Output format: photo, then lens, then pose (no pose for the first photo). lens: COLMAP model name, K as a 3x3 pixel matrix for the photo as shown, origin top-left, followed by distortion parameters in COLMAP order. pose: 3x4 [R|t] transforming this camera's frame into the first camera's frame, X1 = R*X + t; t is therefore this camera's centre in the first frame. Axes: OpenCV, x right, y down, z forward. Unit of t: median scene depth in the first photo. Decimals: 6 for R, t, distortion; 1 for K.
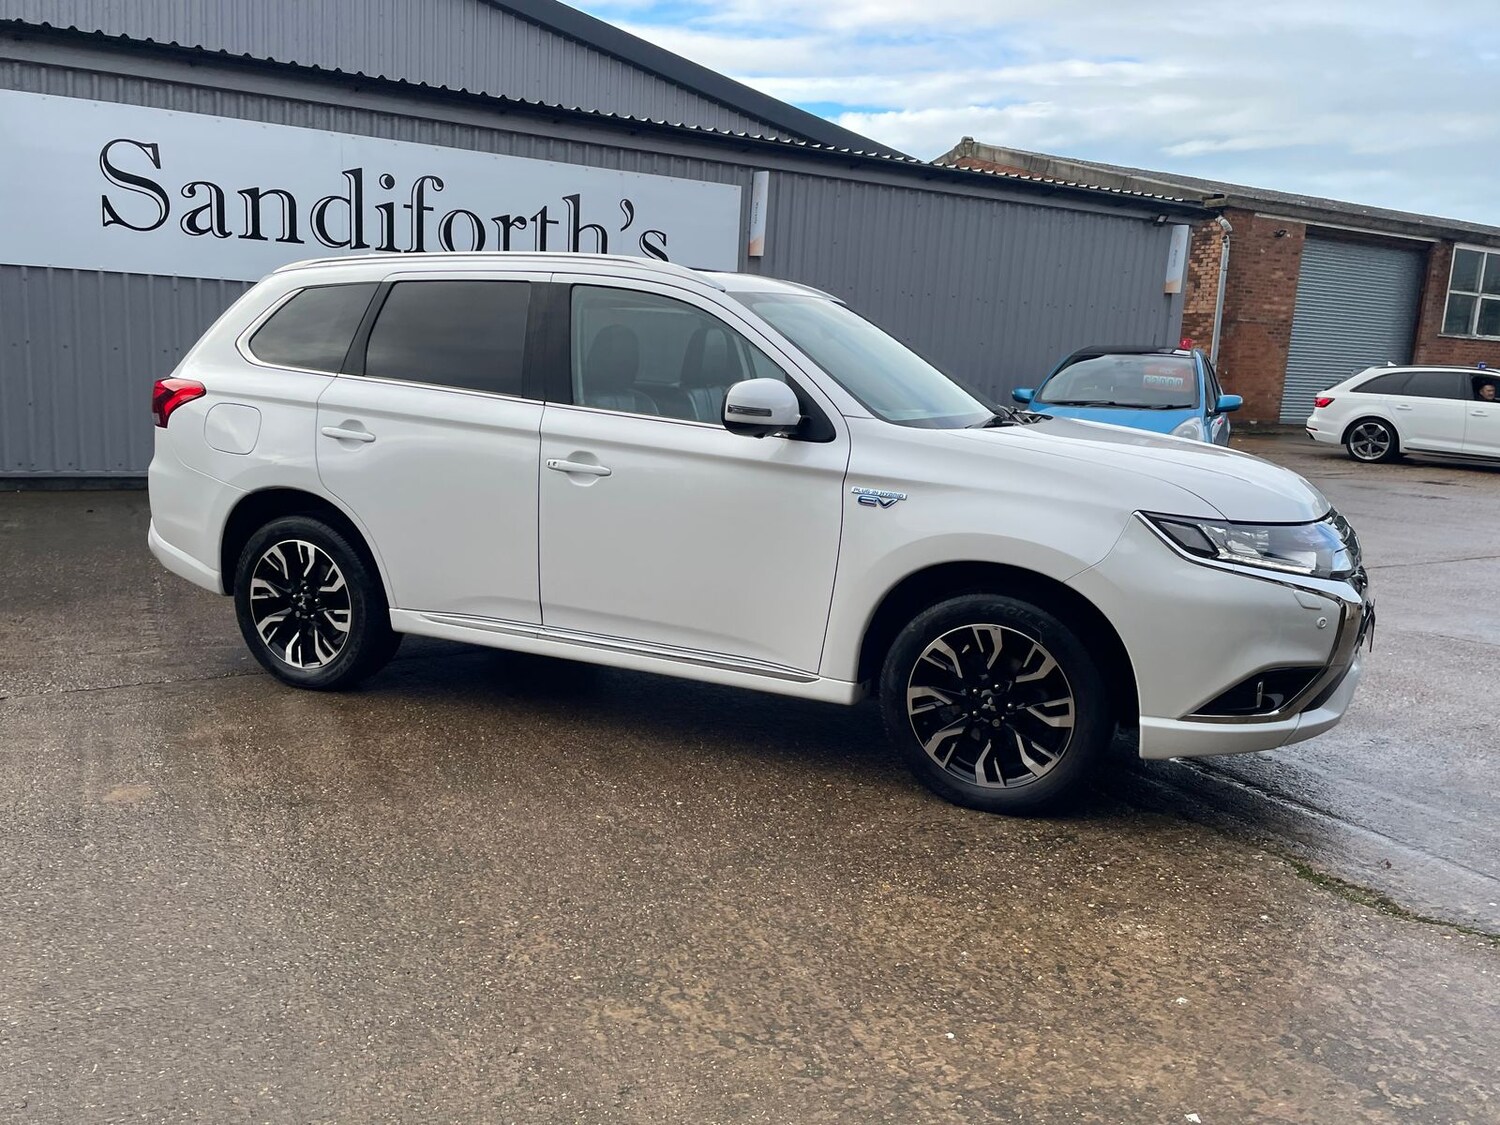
lens RADIAL K [[1217.2, 0, 763.4], [0, 1217.2, 562.6], [0, 0, 1]] dist [0.089665, -0.115052]
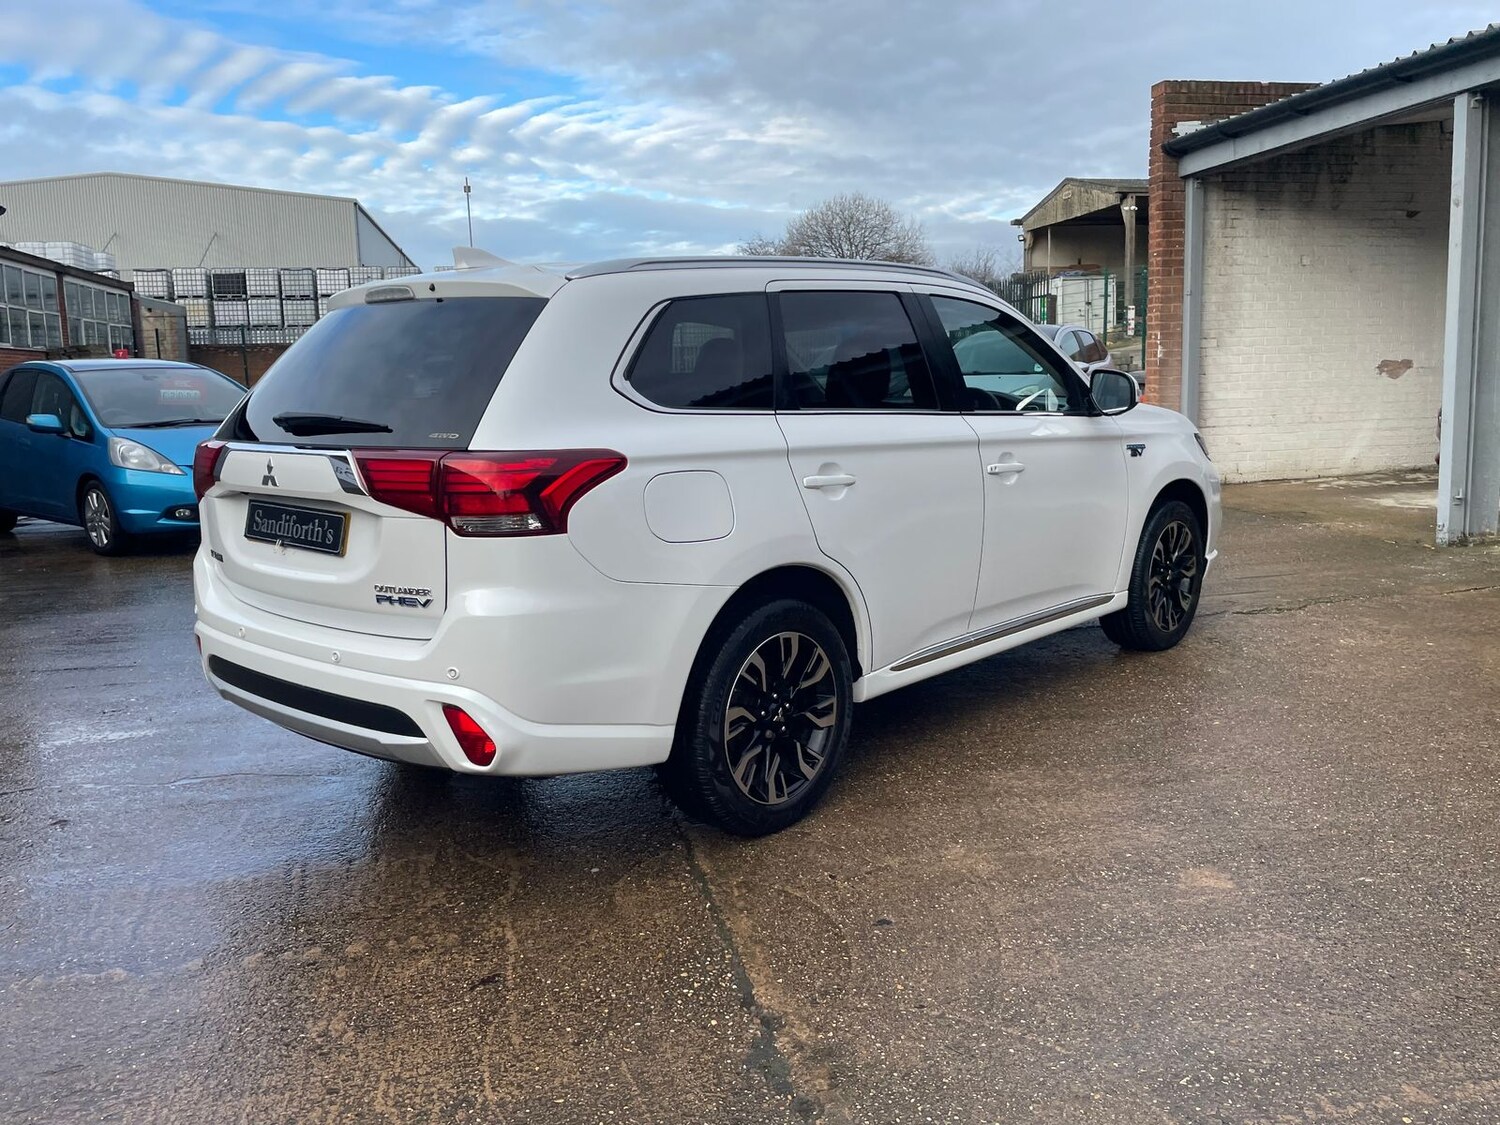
lens RADIAL K [[1217.2, 0, 761.6], [0, 1217.2, 551.1], [0, 0, 1]] dist [0.089665, -0.115052]
pose [[0.296351, -0.190664, 0.935854, -1.083559], [0.203643, 0.969952, 0.133124, -0.170744], [-0.933116, 0.151128, 0.326274, 0.767246]]
